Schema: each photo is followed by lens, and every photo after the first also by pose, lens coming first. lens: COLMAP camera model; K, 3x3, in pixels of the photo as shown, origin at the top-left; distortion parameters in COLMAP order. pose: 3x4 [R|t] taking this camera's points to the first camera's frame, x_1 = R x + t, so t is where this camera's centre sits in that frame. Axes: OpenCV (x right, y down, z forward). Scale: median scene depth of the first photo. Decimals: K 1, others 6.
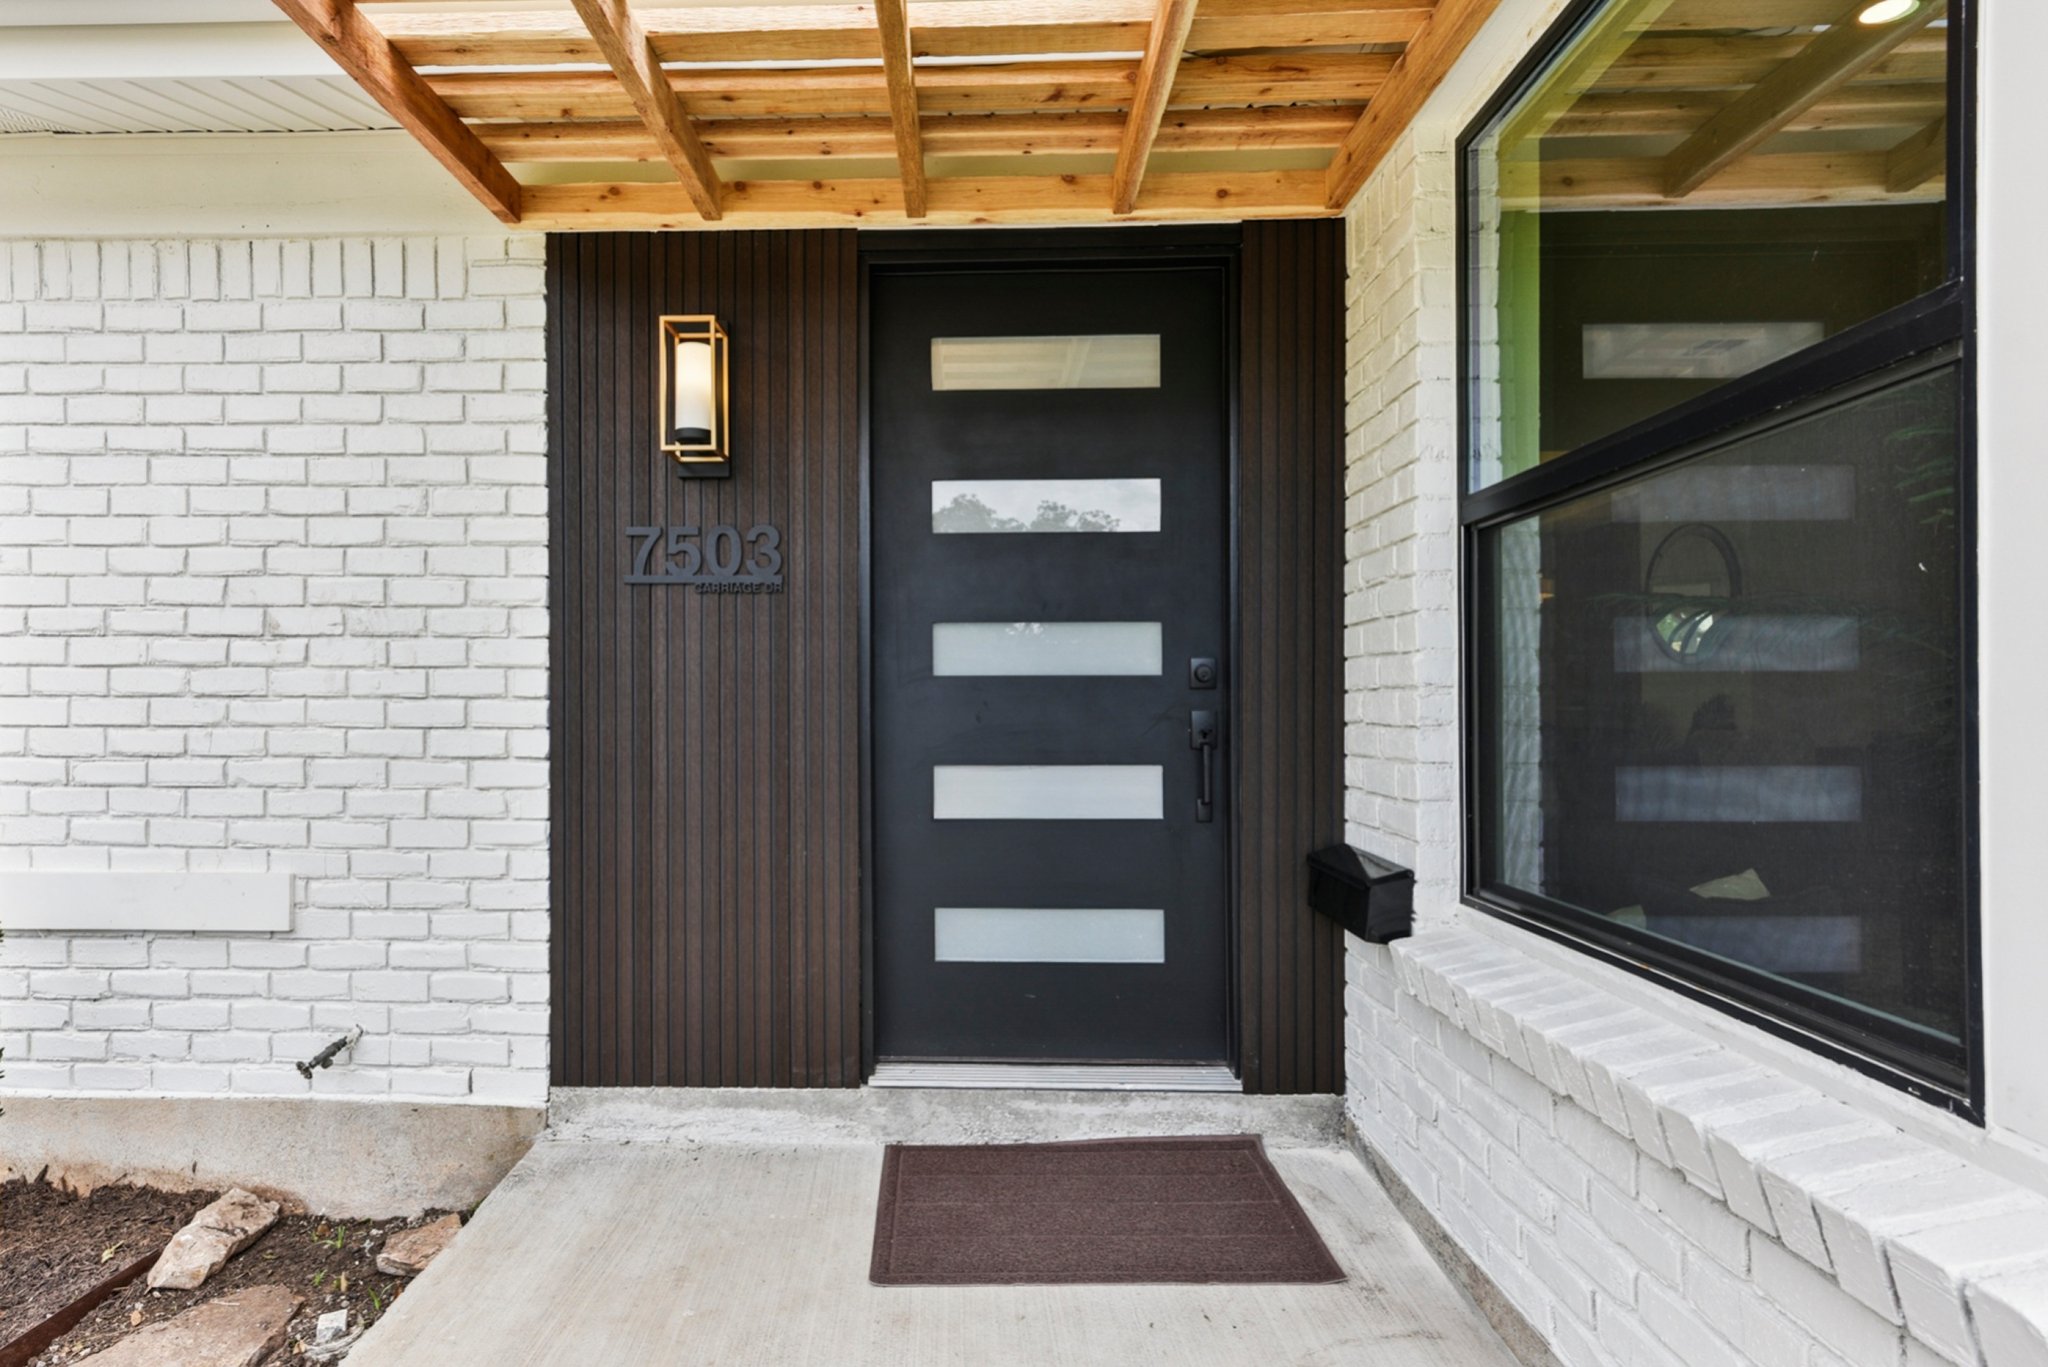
lens RADIAL K [[1027.2, 0, 1020.6], [0, 1027.2, 684.4], [0, 0, 1]] dist [0.001608, 0.000091]
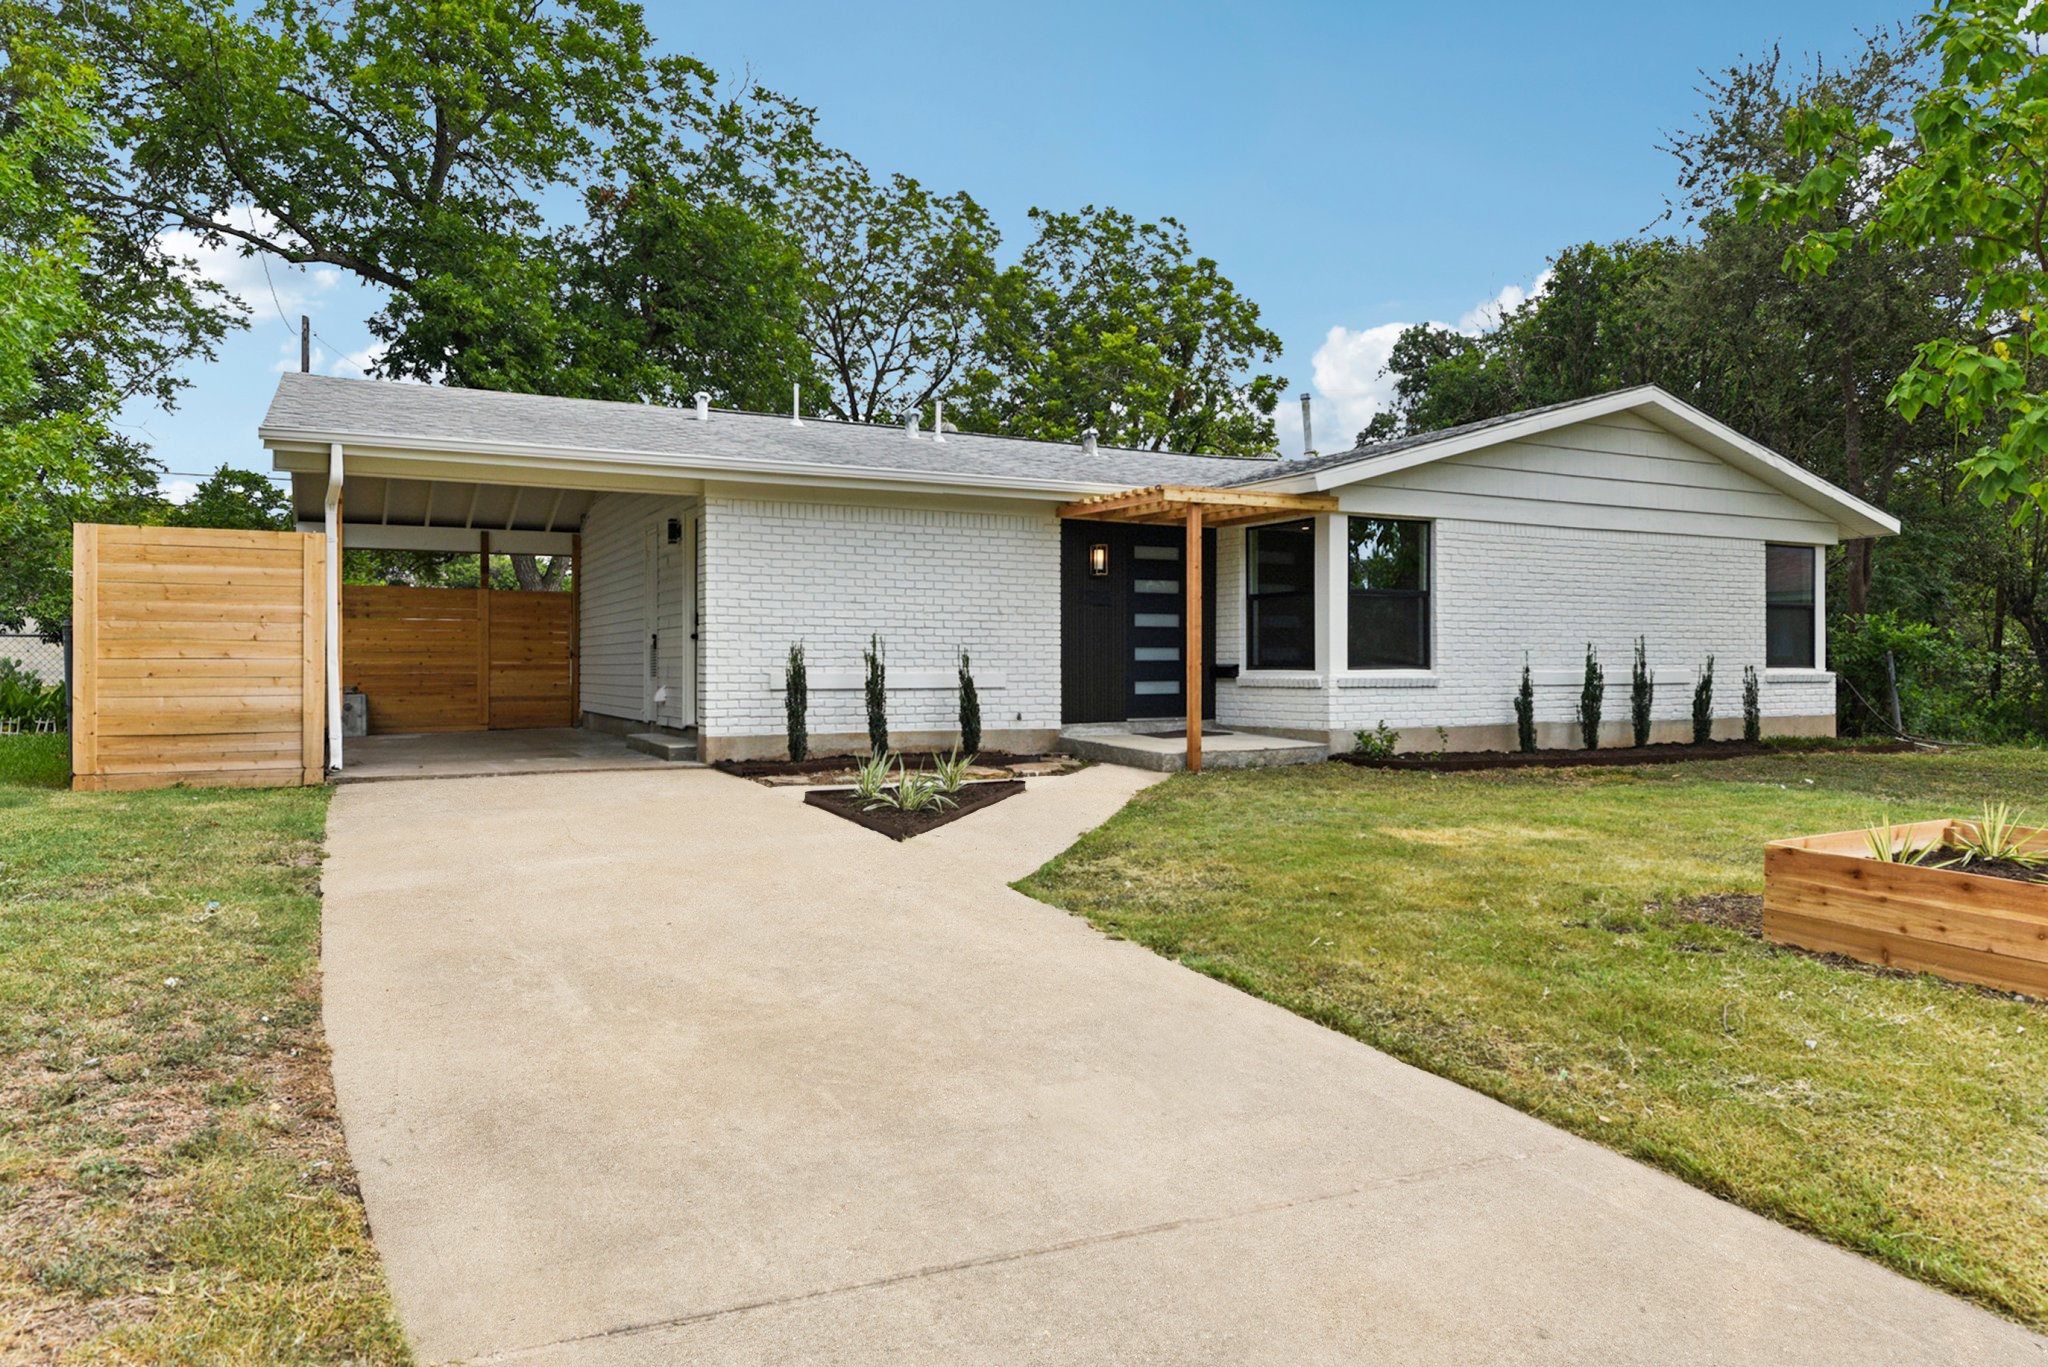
lens RADIAL K [[1383.3, 0, 1023.7], [0, 1383.3, 677.7], [0, 0, 1]] dist [-0.000712, -0.000009]
pose [[0.852034, -0.003365, 0.523476, -3.535302], [0.000922, 0.999987, 0.004926, 0.177097], [-0.523486, -0.003715, 0.852026, -3.700800]]
